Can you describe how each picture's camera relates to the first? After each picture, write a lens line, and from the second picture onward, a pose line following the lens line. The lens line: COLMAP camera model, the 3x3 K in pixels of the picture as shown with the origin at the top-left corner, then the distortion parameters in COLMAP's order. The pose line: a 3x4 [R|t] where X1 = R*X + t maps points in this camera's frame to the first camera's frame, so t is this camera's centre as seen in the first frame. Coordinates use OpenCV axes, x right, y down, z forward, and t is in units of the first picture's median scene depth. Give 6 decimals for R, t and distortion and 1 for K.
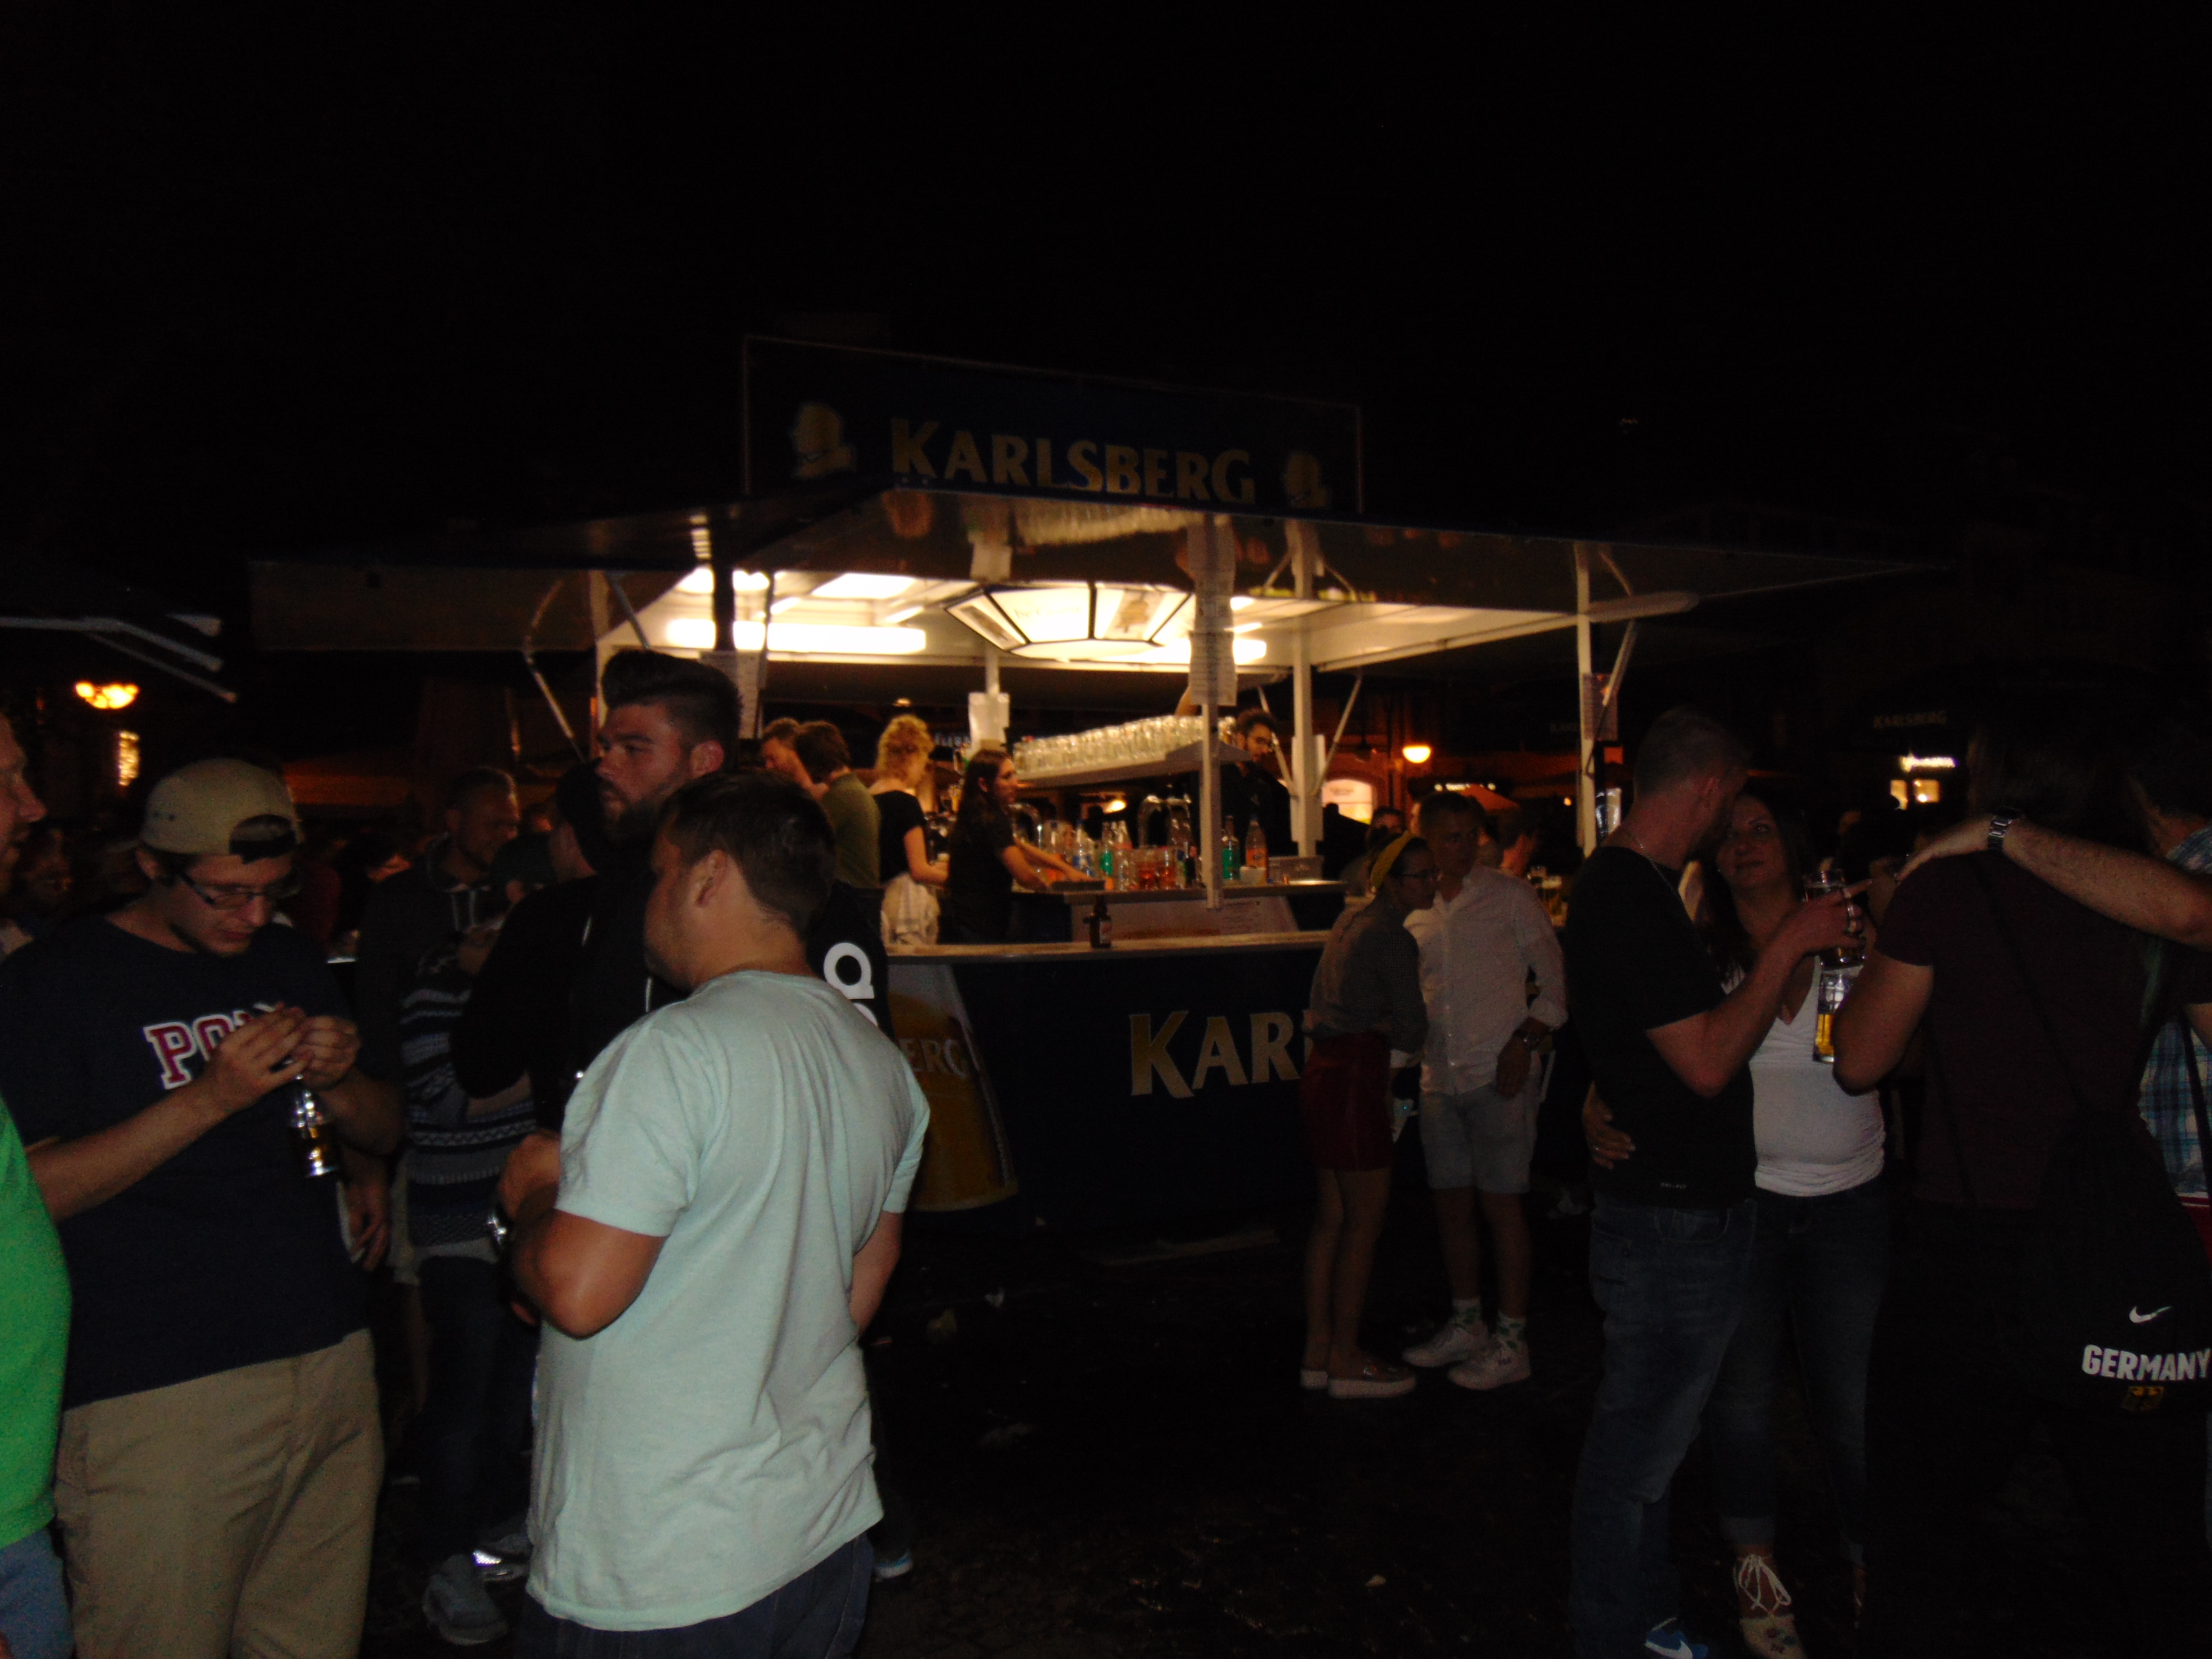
lens RADIAL K [[1627.6, 0, 1111.4], [0, 1627.6, 829.2], [0, 0, 1]] dist [-0.053371, 0.083414]
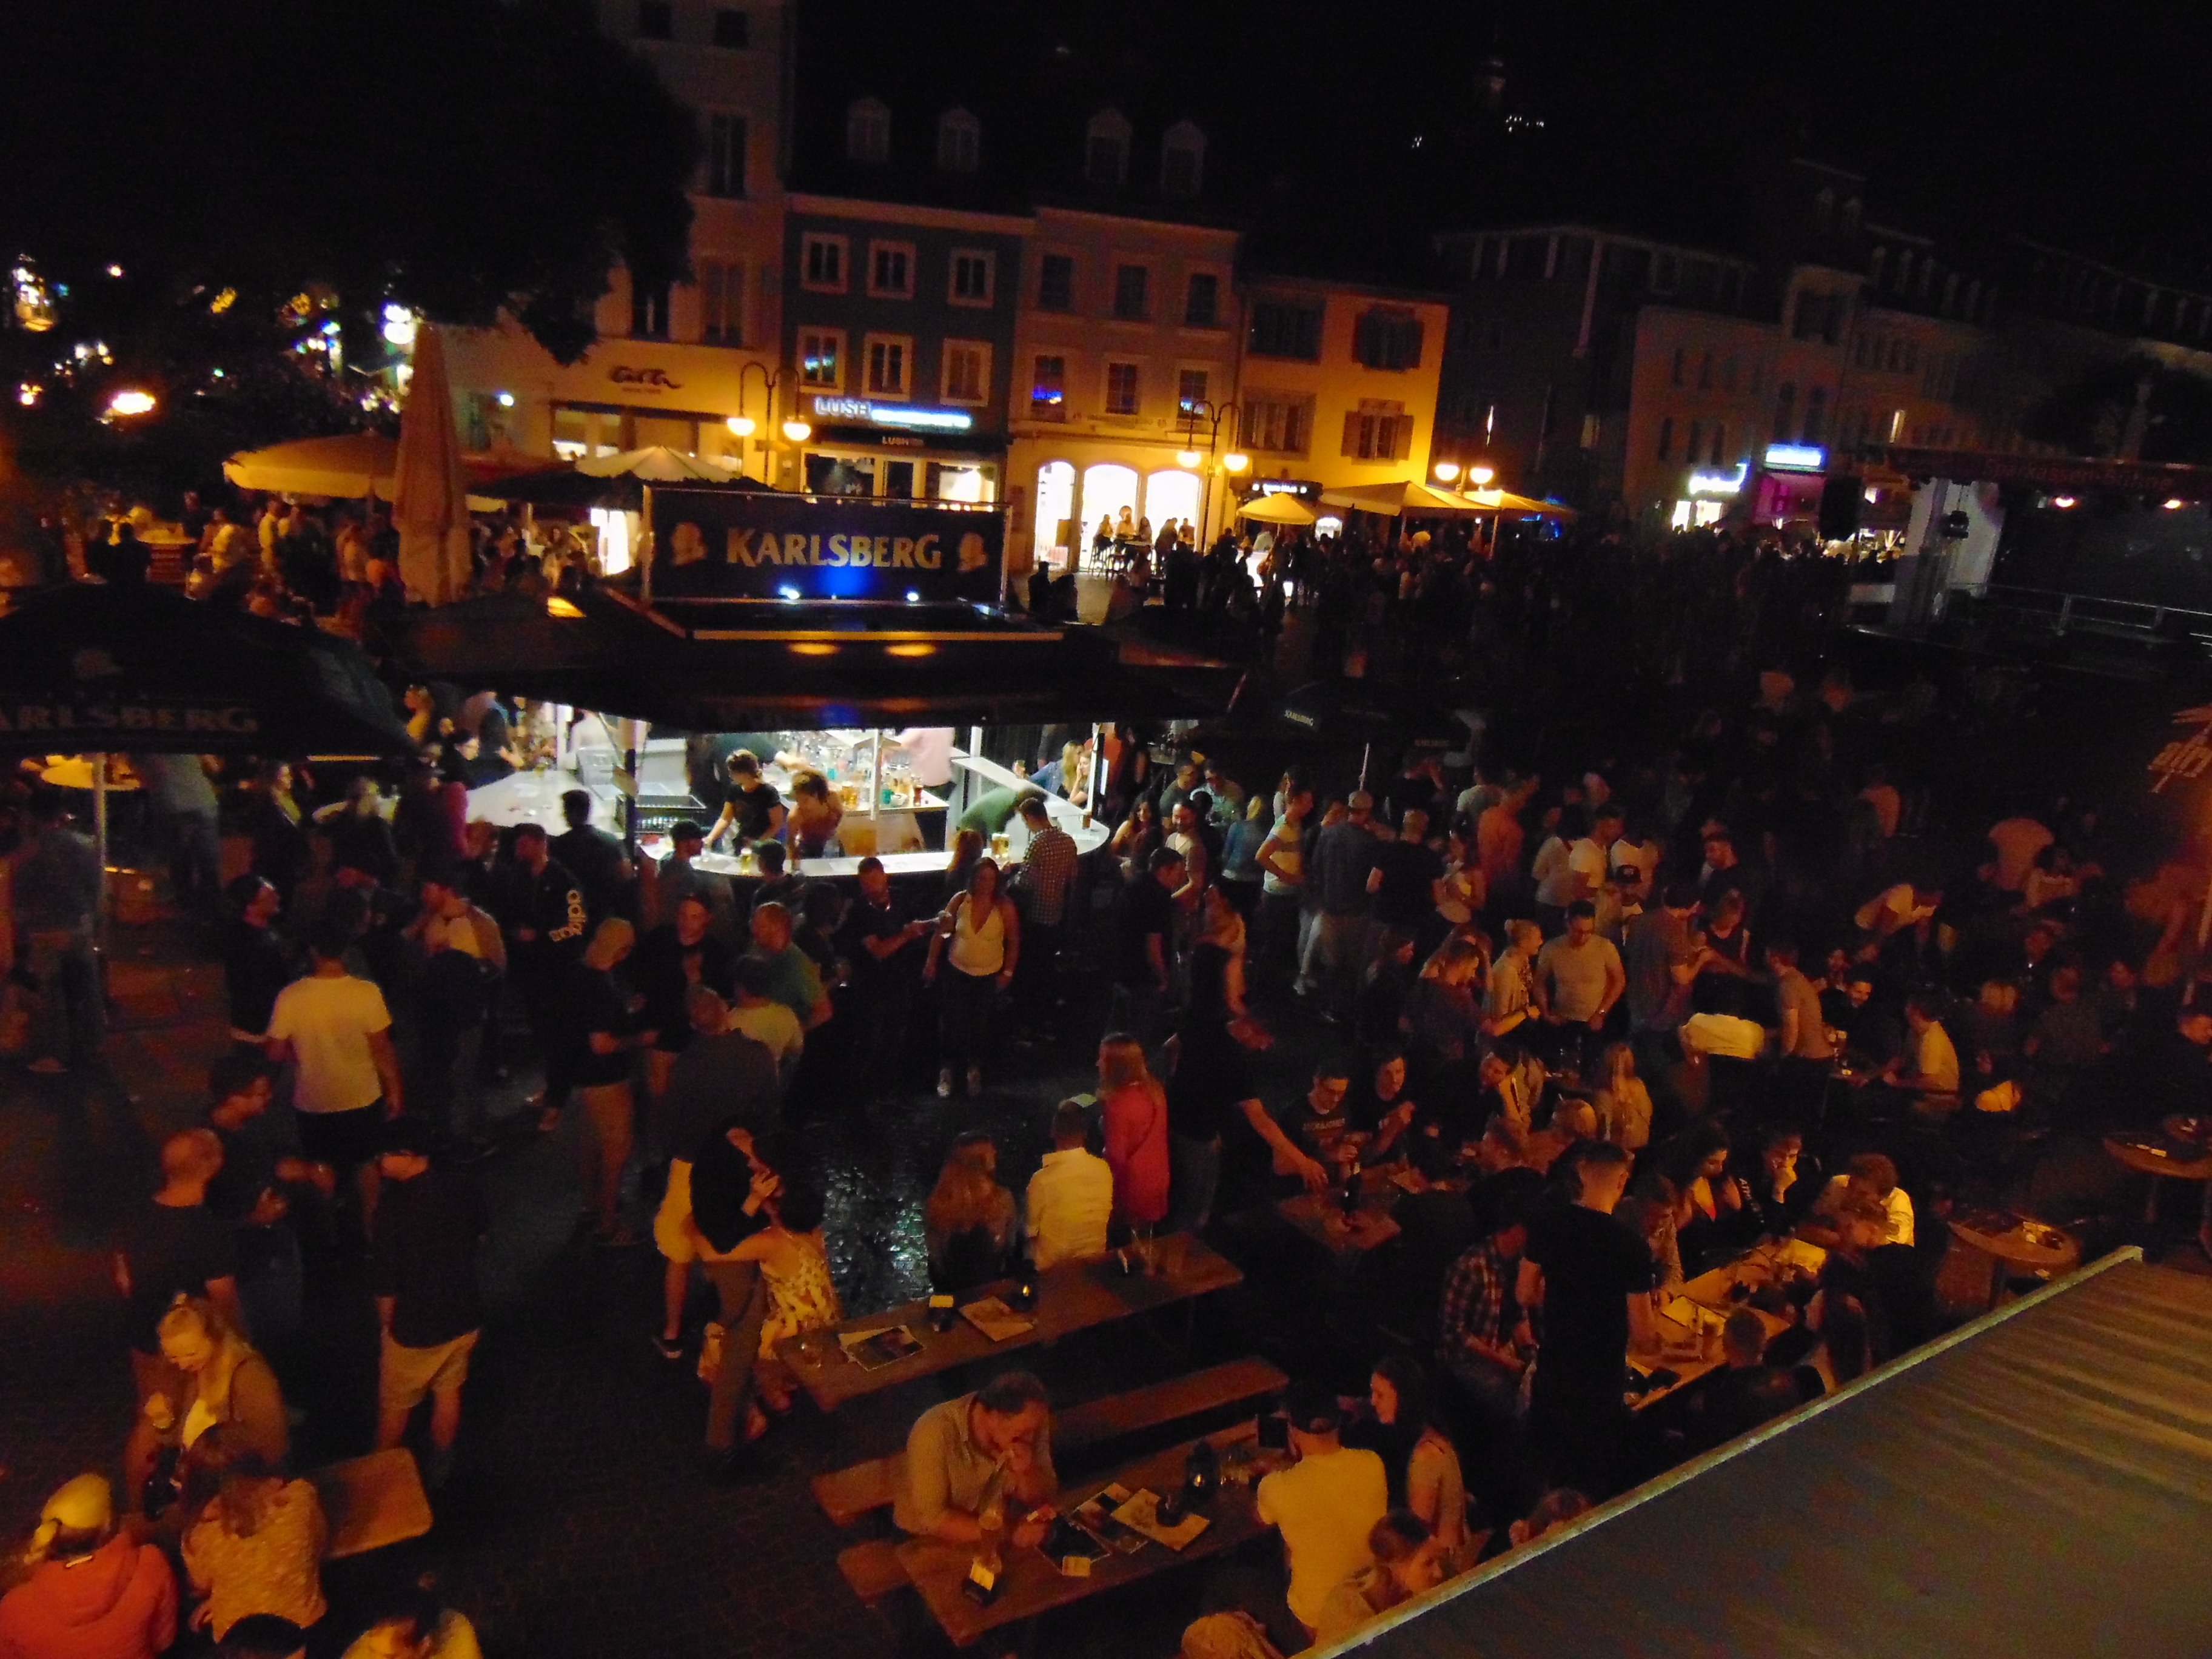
lens RADIAL K [[1627.6, 0, 1111.4], [0, 1627.6, 829.2], [0, 0, 1]] dist [-0.053371, 0.083414]
pose [[0.993121, 0.094160, 0.069610, 0.183586], [-0.109803, 0.955372, 0.274240, -0.445931], [-0.040681, -0.279997, 0.959138, -0.798834]]
